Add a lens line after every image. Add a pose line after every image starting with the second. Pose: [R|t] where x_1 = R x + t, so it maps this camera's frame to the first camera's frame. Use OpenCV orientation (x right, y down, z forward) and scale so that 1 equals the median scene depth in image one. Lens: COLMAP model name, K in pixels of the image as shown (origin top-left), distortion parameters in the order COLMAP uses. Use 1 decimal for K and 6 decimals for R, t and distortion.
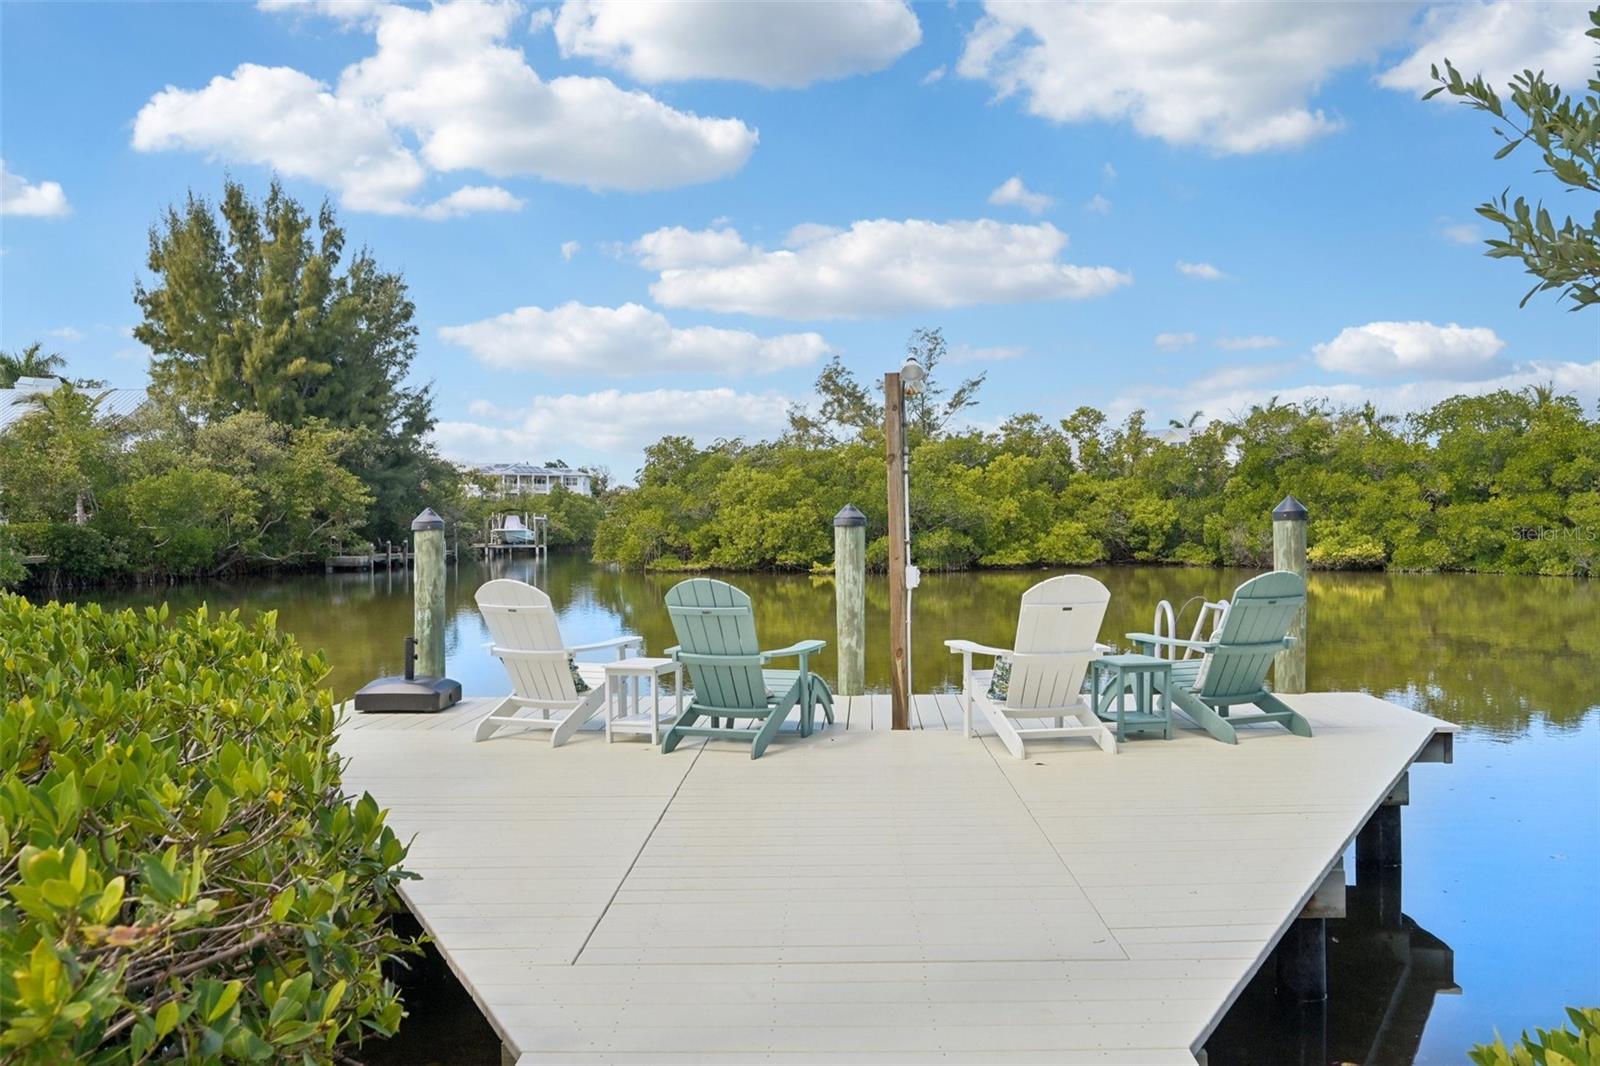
lens RADIAL K [[1336.3, 0, 800.0], [0, 1336.3, 533.0], [0, 0, 1]] dist [-0.002307, 0.002426]
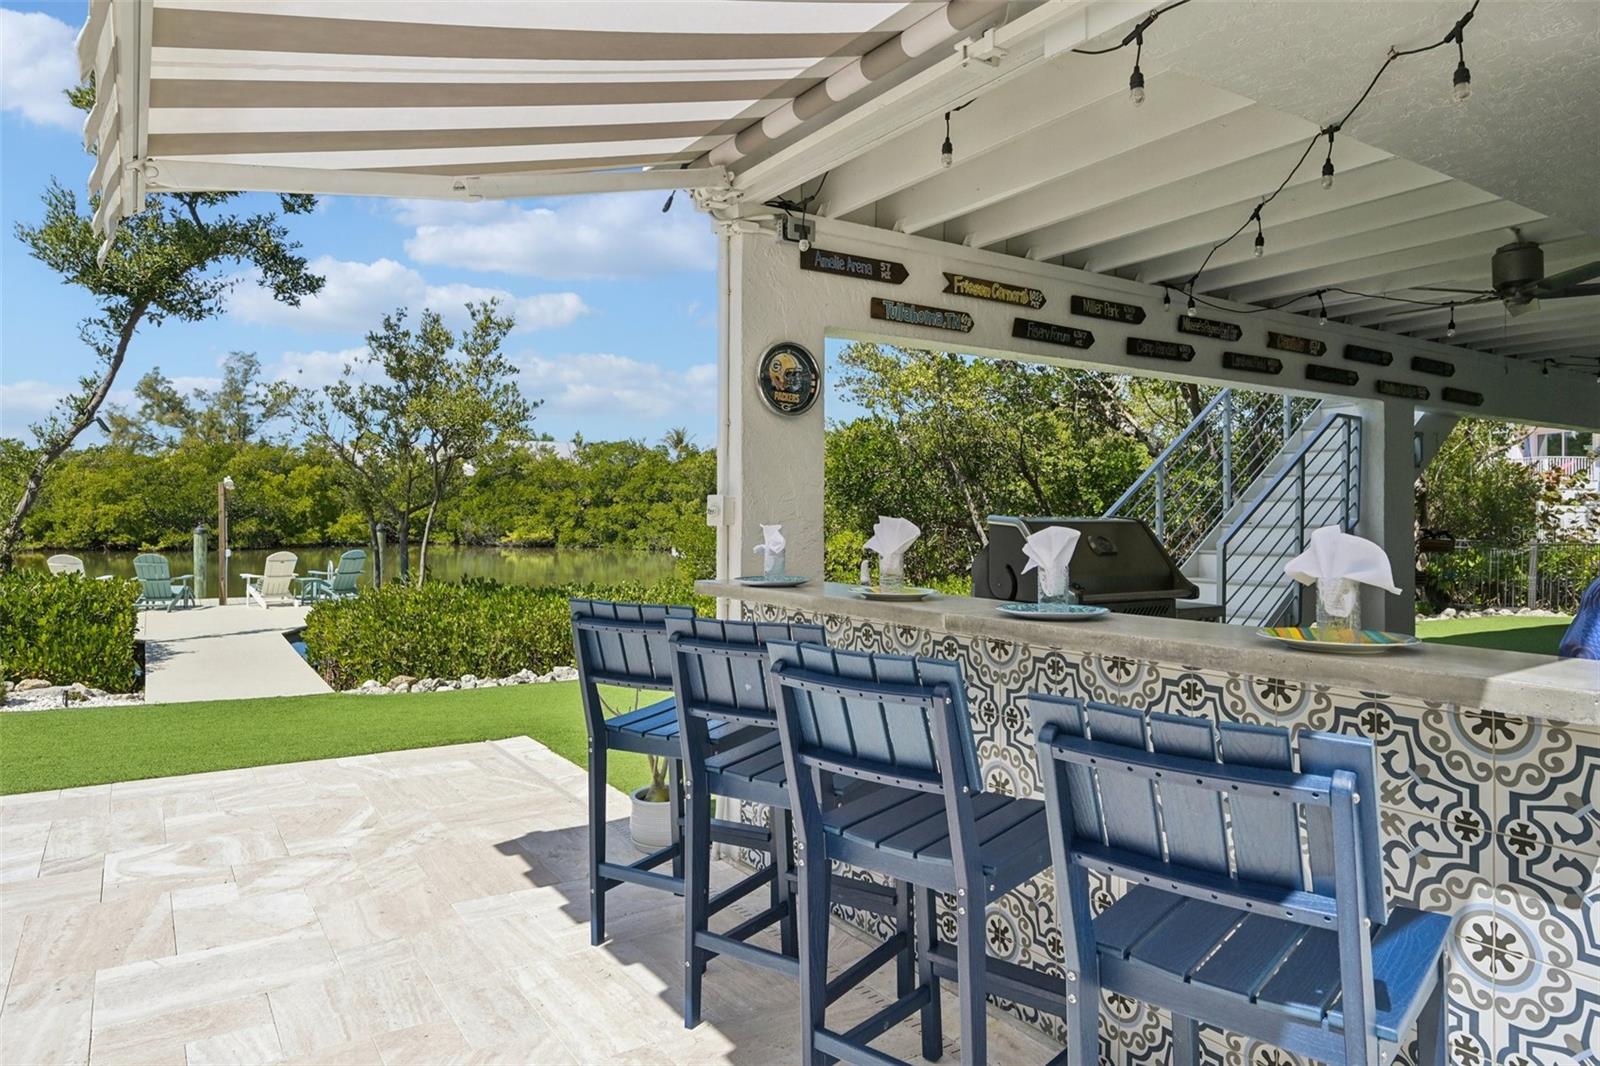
lens RADIAL K [[1018.8, 0, 795.3], [0, 1018.8, 507.4], [0, 0, 1]] dist [-0.001163, -0.003170]
pose [[0.829222, 0.016771, 0.558668, -0.017585], [-0.010961, 0.999845, -0.013746, -0.006608], [-0.558812, 0.005275, 0.829278, -0.203855]]
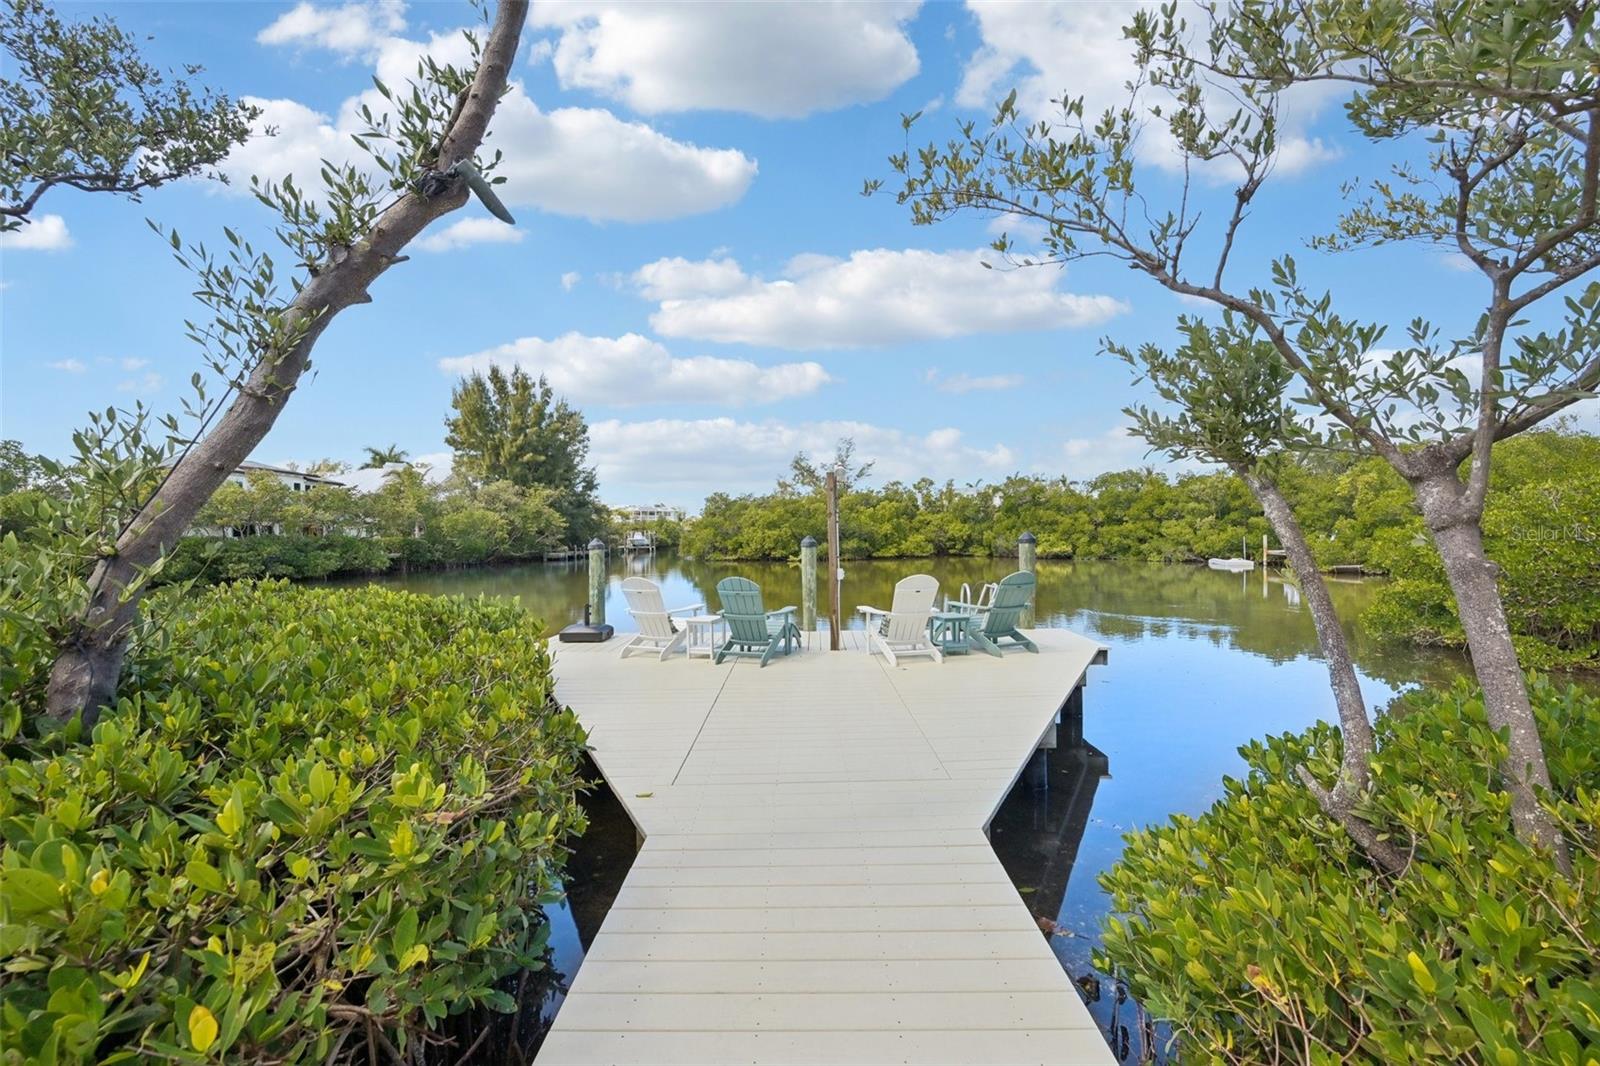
lens RADIAL K [[667.9, 0, 800.7], [0, 667.9, 539.9], [0, 0, 1]] dist [0.000417, 0.000043]
pose [[0.999631, -0.002988, 0.026990, -0.000316], [0.002967, 0.999995, 0.000822, -0.002502], [-0.026992, -0.000741, 0.999635, 0.000251]]
